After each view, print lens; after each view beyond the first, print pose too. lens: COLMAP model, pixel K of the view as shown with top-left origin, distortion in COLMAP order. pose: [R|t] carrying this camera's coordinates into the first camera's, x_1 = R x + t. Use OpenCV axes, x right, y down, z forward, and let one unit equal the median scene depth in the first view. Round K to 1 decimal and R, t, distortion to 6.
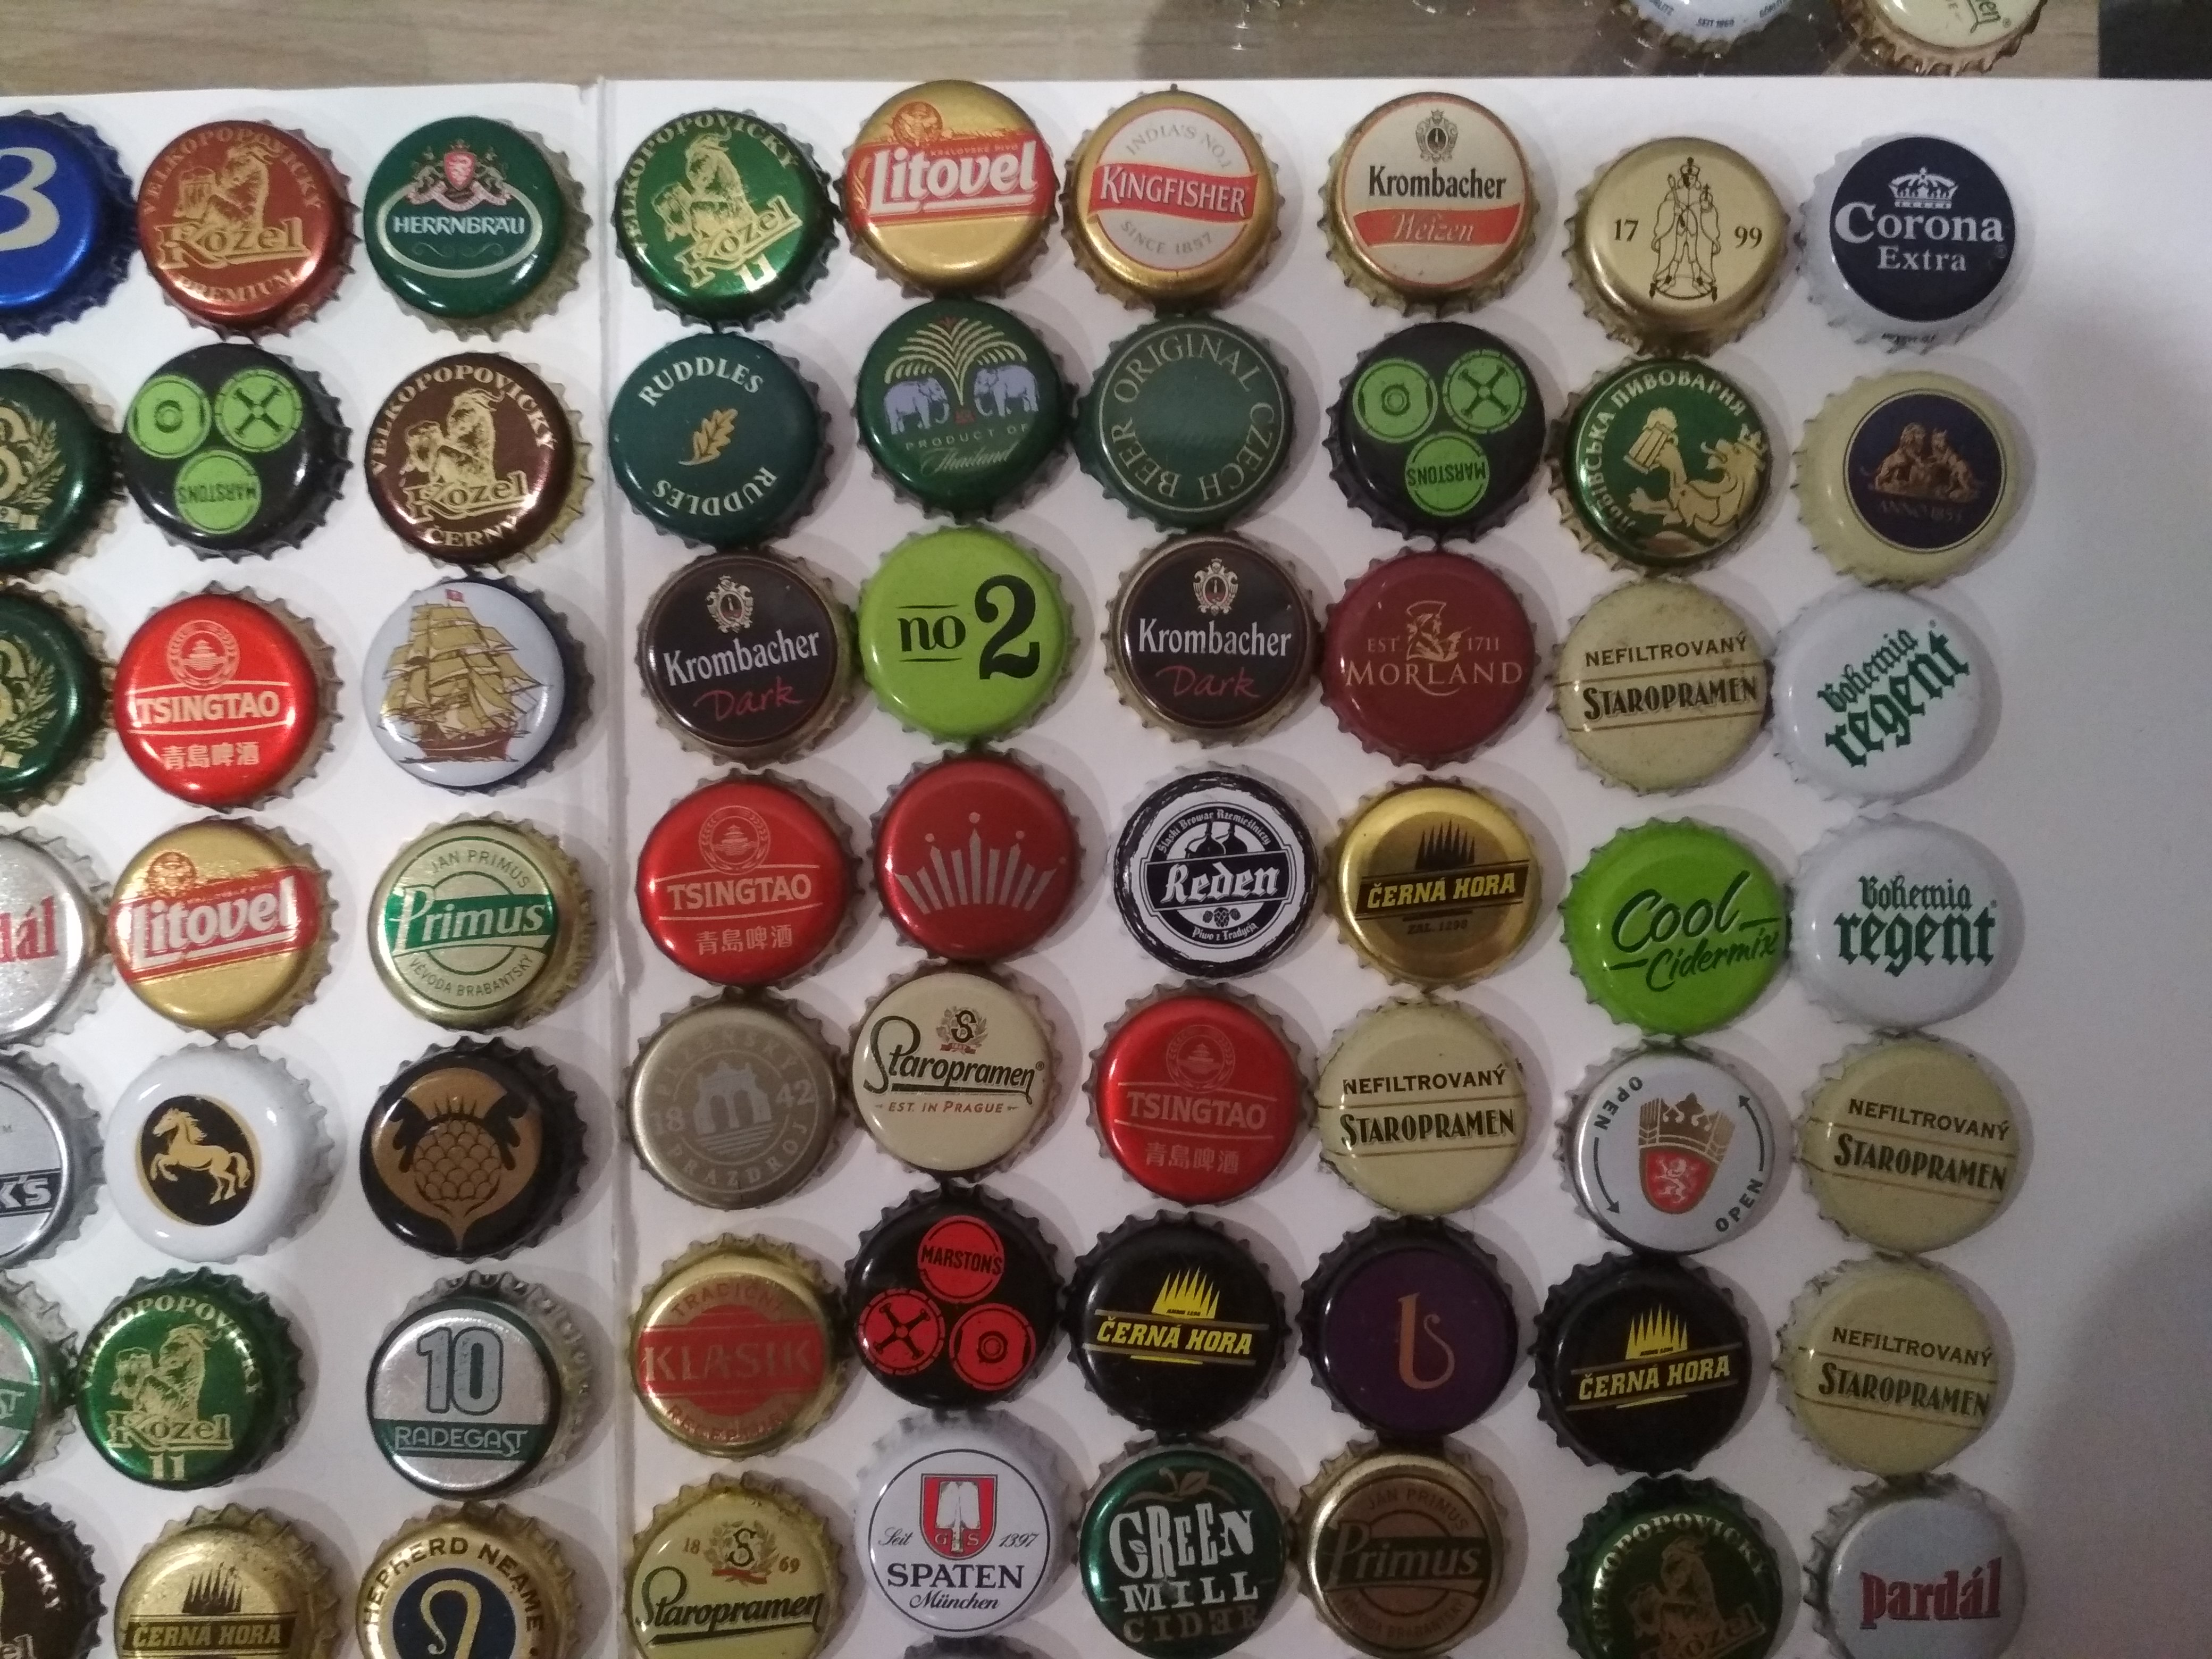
lens RADIAL K [[1000.7, 0, 1105.1], [0, 1000.7, 832.5], [0, 0, 1]] dist [-0.000064, -0.010287]
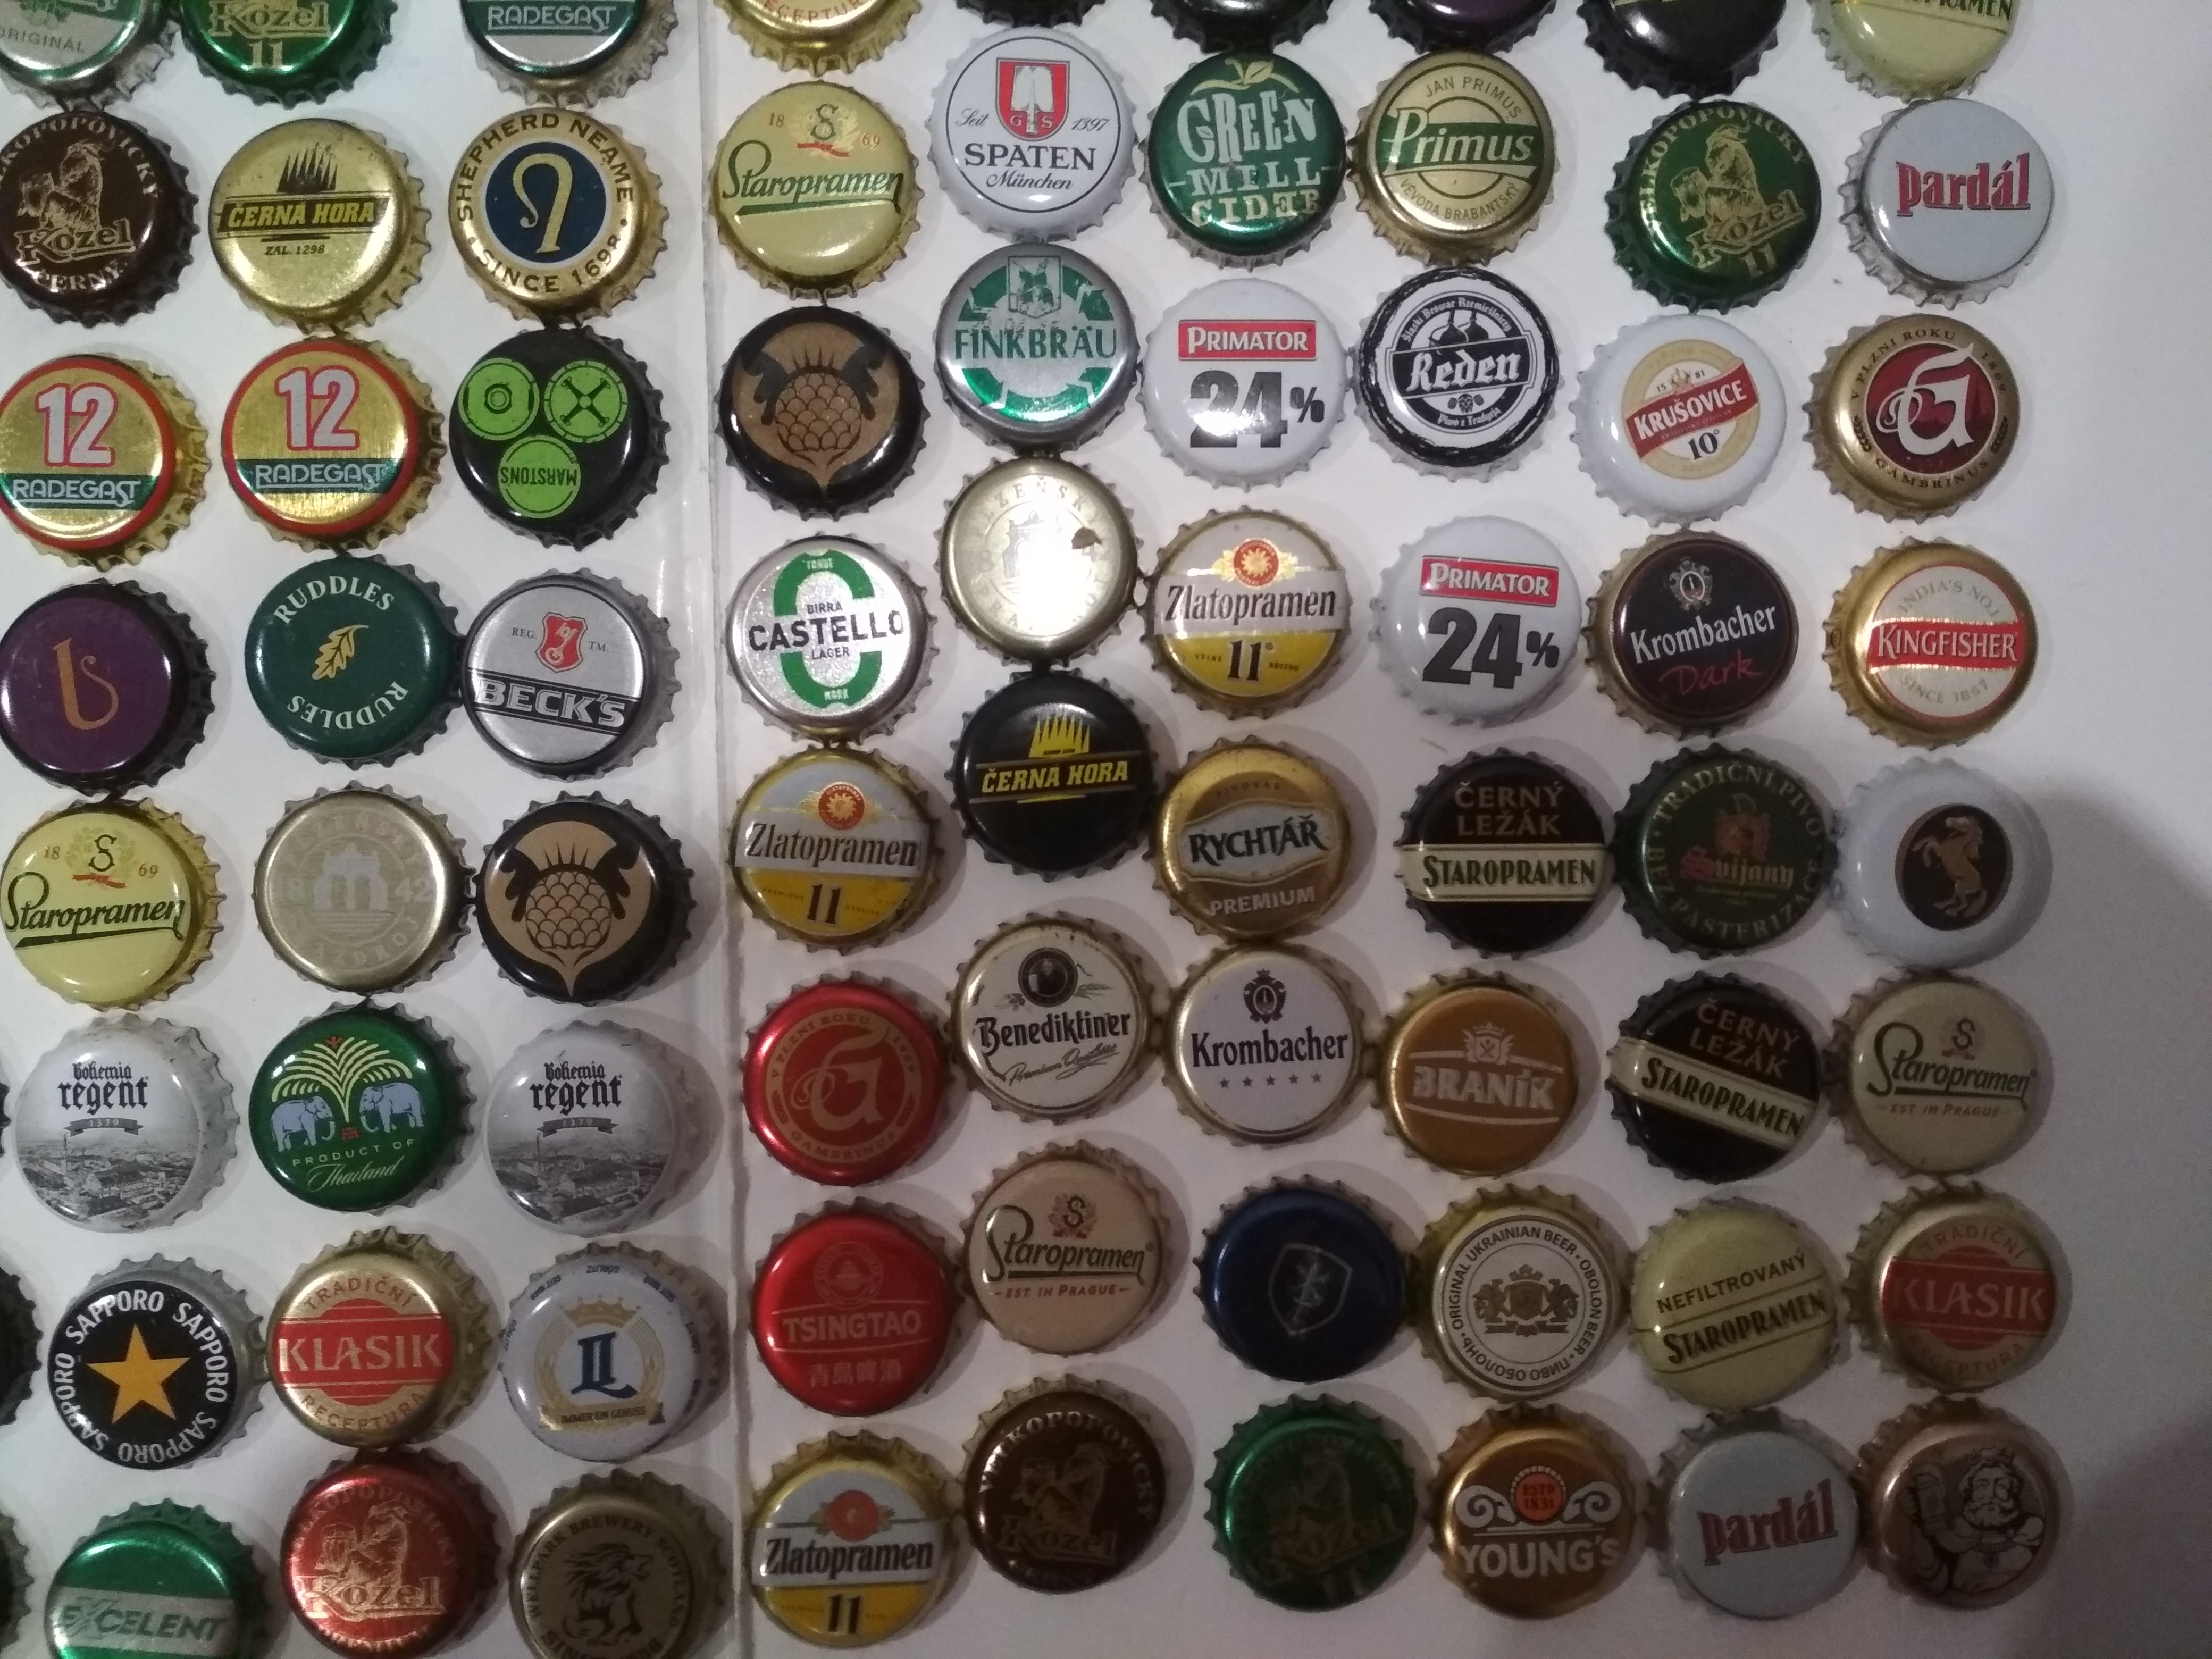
lens RADIAL K [[1000.7, 0, 1123.3], [0, 1000.7, 835.3], [0, 0, 1]] dist [-0.000064, -0.010287]
pose [[0.999950, -0.008000, 0.005946, -0.064104], [0.007691, 0.998701, 0.050375, 1.389904], [-0.006342, -0.050327, 0.998713, -0.075763]]
